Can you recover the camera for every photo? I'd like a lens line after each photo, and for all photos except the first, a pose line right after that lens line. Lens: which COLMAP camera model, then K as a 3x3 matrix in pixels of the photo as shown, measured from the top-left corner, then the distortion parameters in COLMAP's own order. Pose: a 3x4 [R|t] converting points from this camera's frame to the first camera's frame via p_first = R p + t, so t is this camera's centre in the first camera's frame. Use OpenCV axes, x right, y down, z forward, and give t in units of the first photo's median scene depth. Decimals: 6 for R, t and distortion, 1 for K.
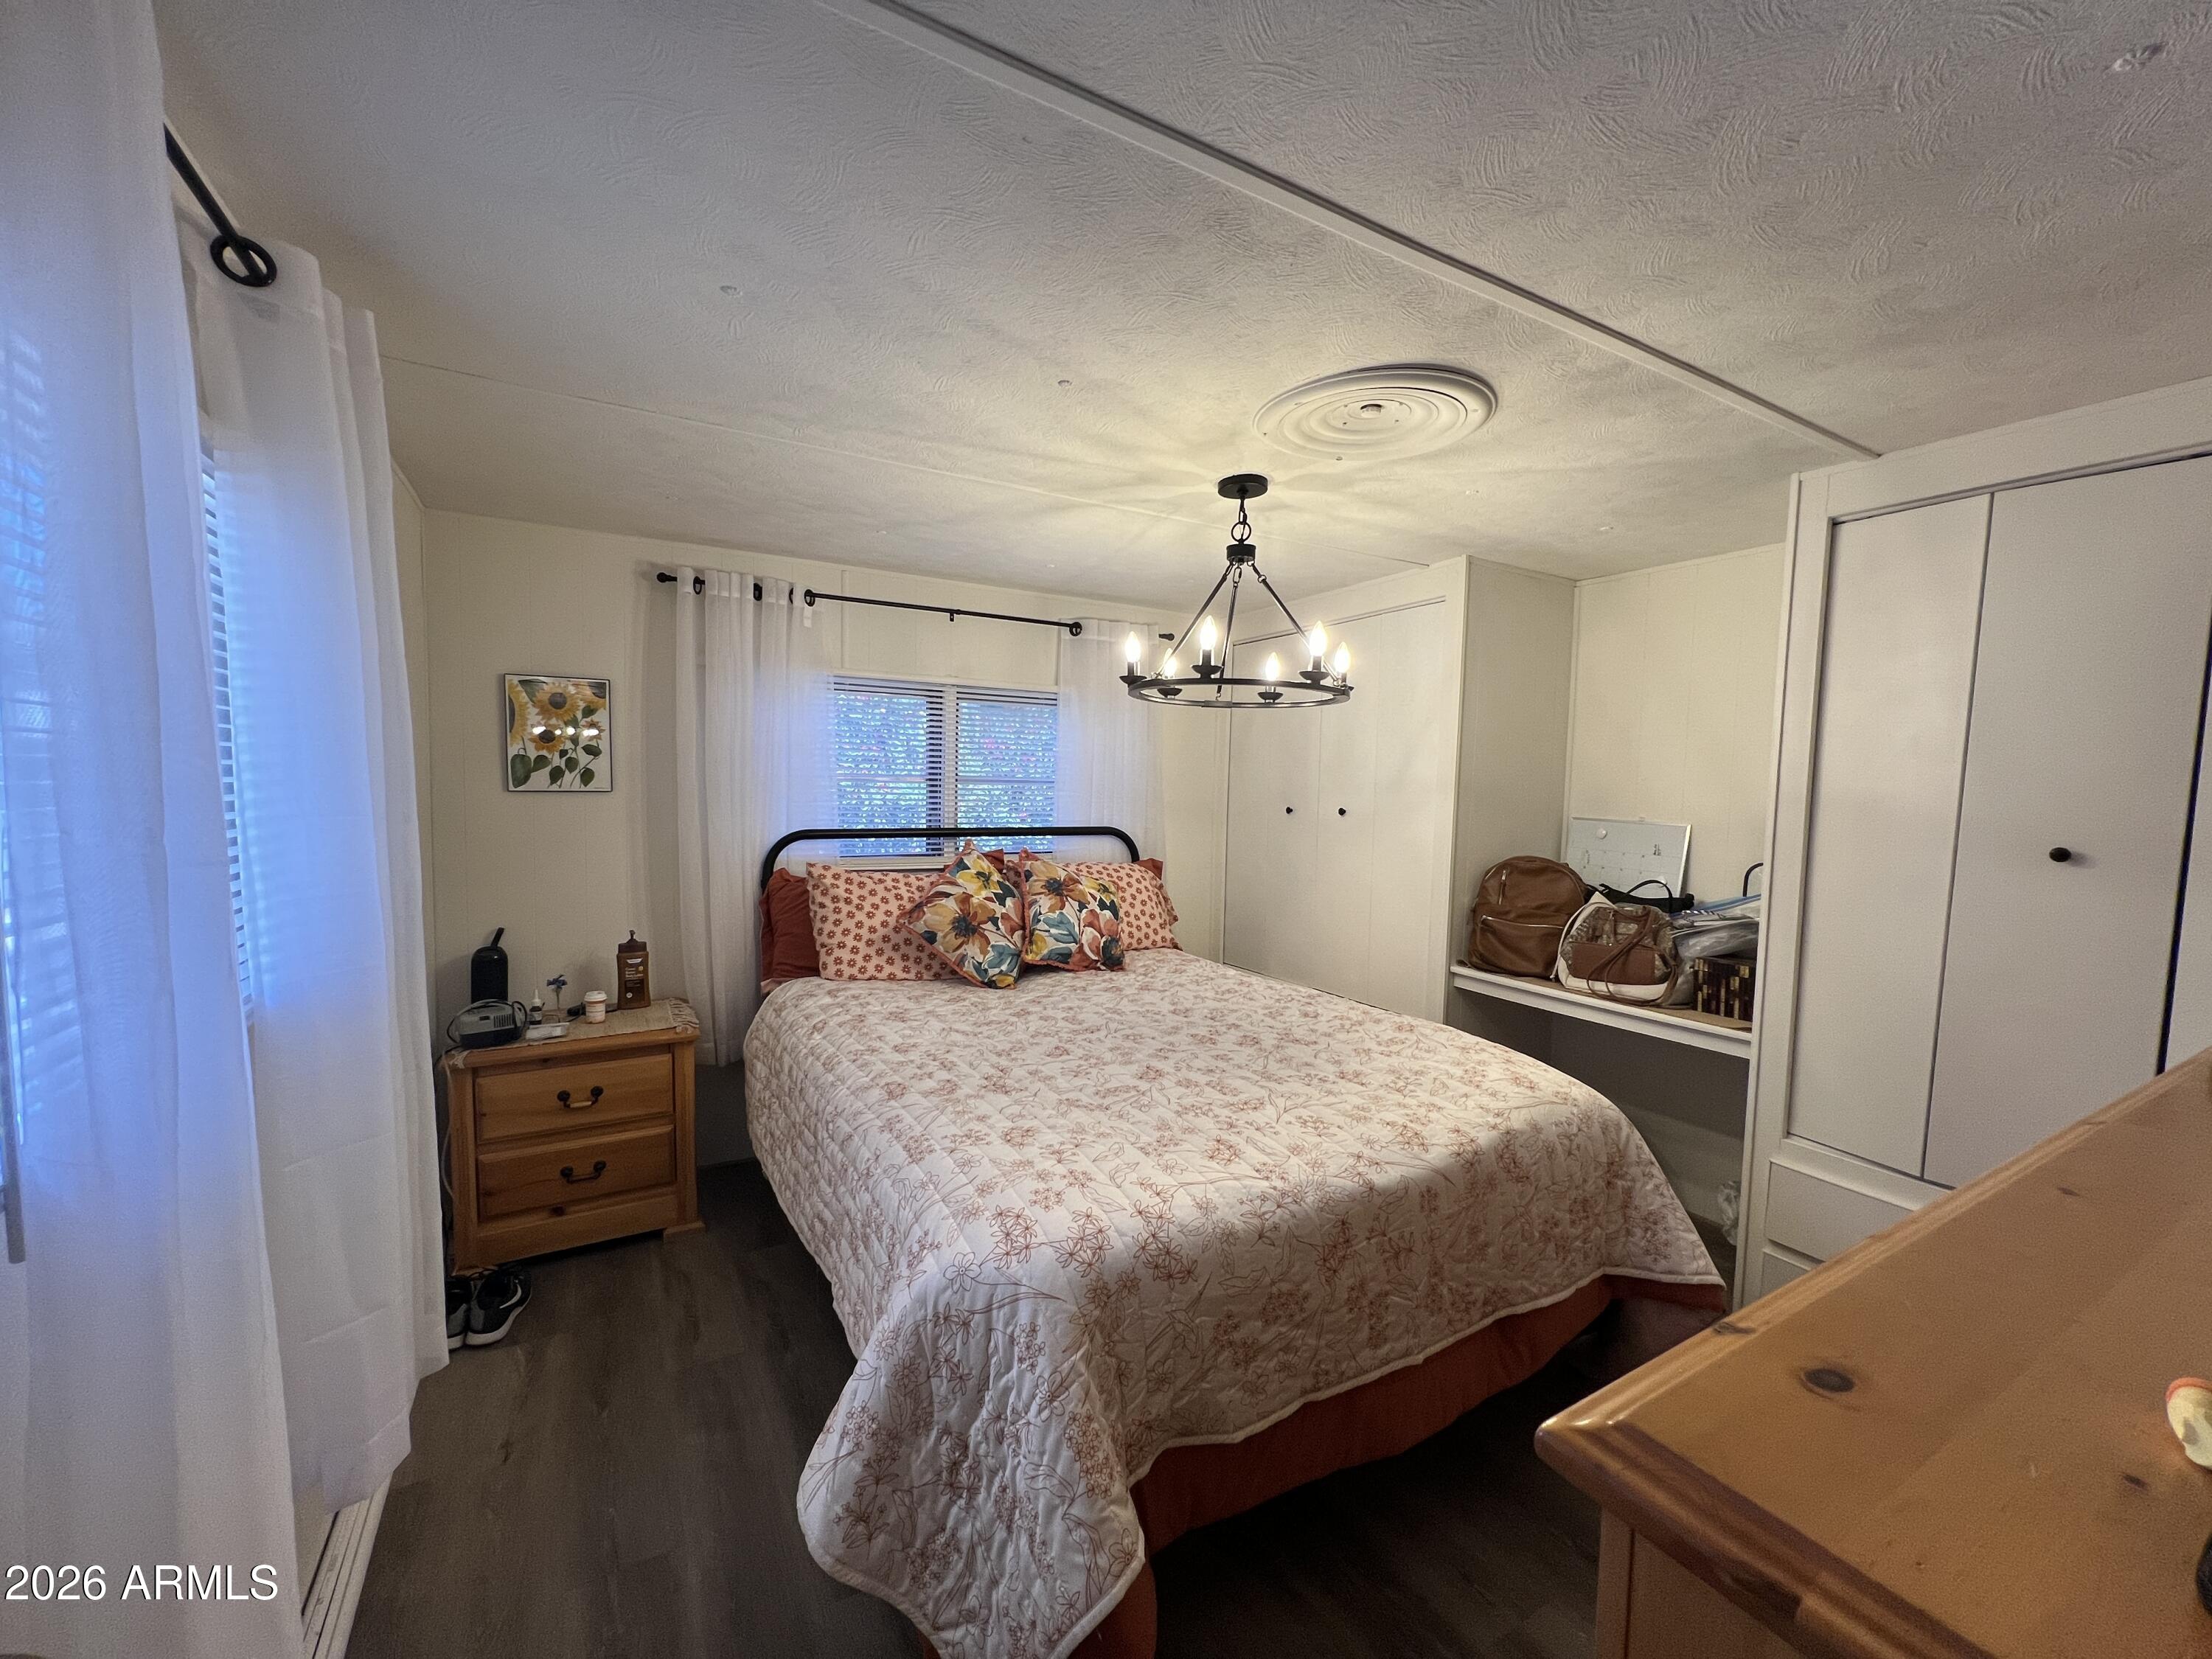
lens RADIAL K [[885.0, 0, 1101.1], [0, 885.0, 837.3], [0, 0, 1]] dist [0.001367, 0.000090]
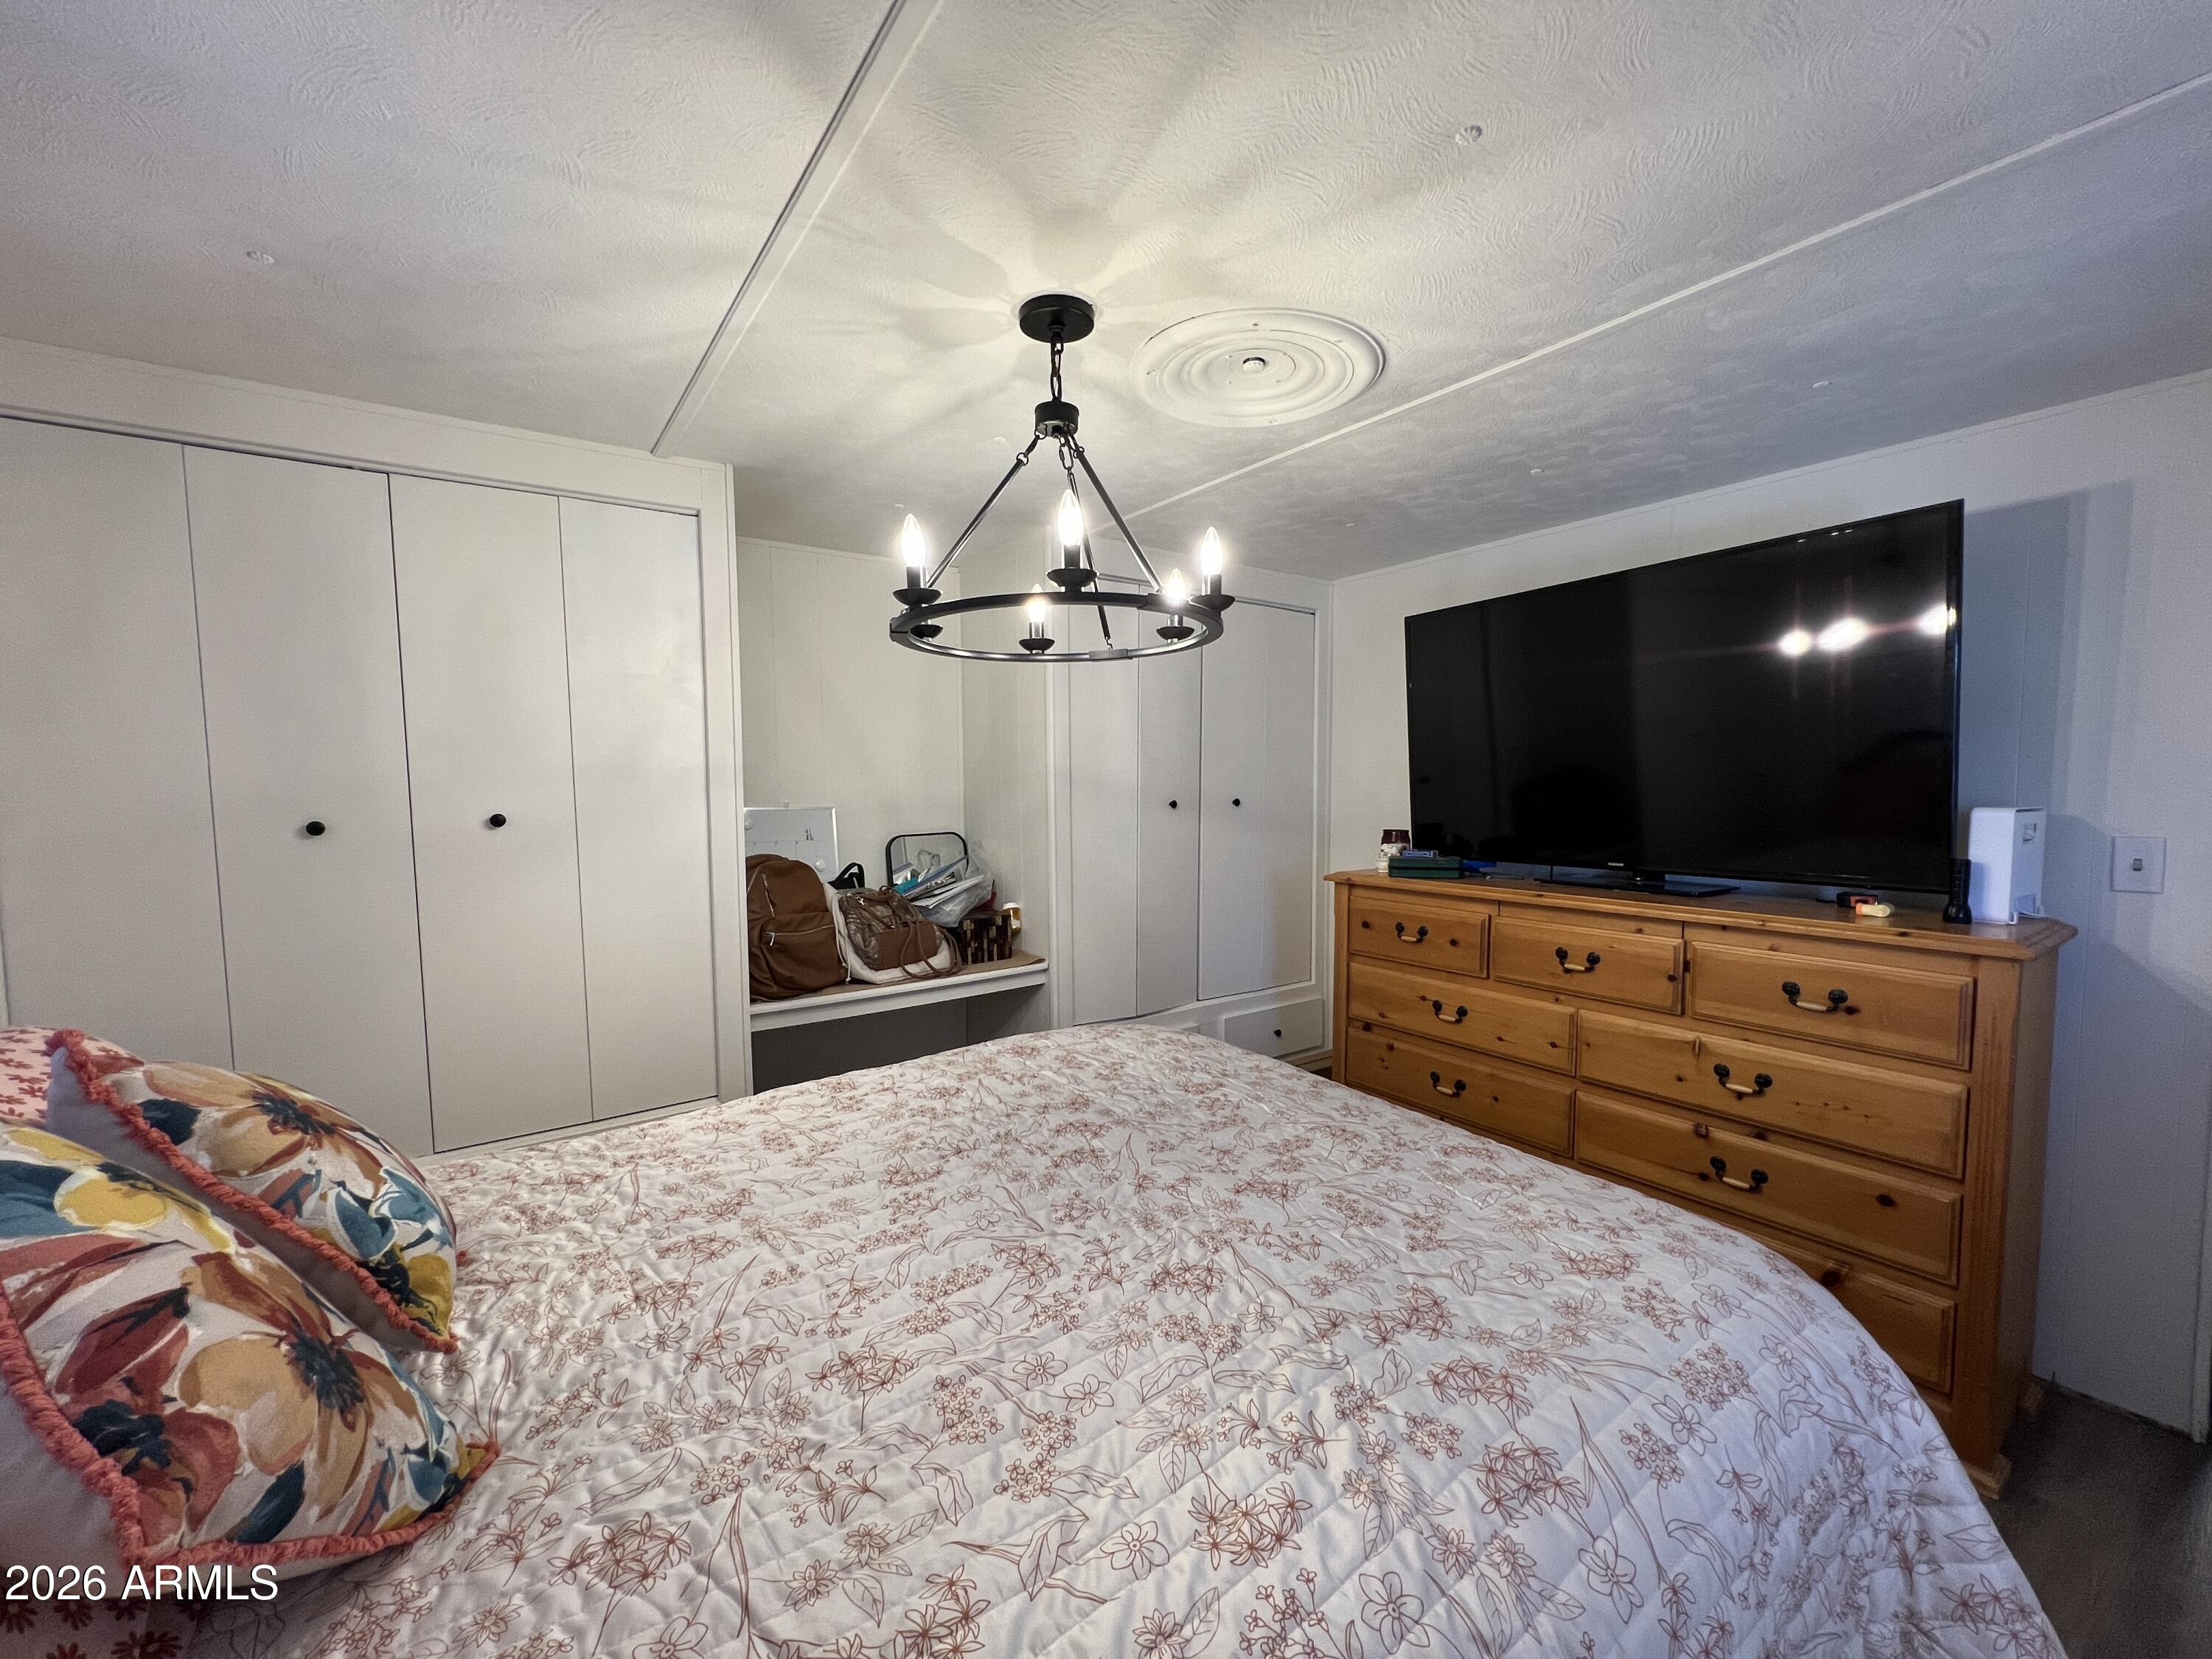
lens RADIAL K [[884.0, 0, 1102.5], [0, 884.0, 848.8], [0, 0, 1]] dist [0.001881, 0.000101]
pose [[-0.098900, -0.096813, 0.990377, -0.485708], [0.069545, 0.992150, 0.103931, -0.062575], [-0.992664, 0.079155, -0.091391, 0.965415]]
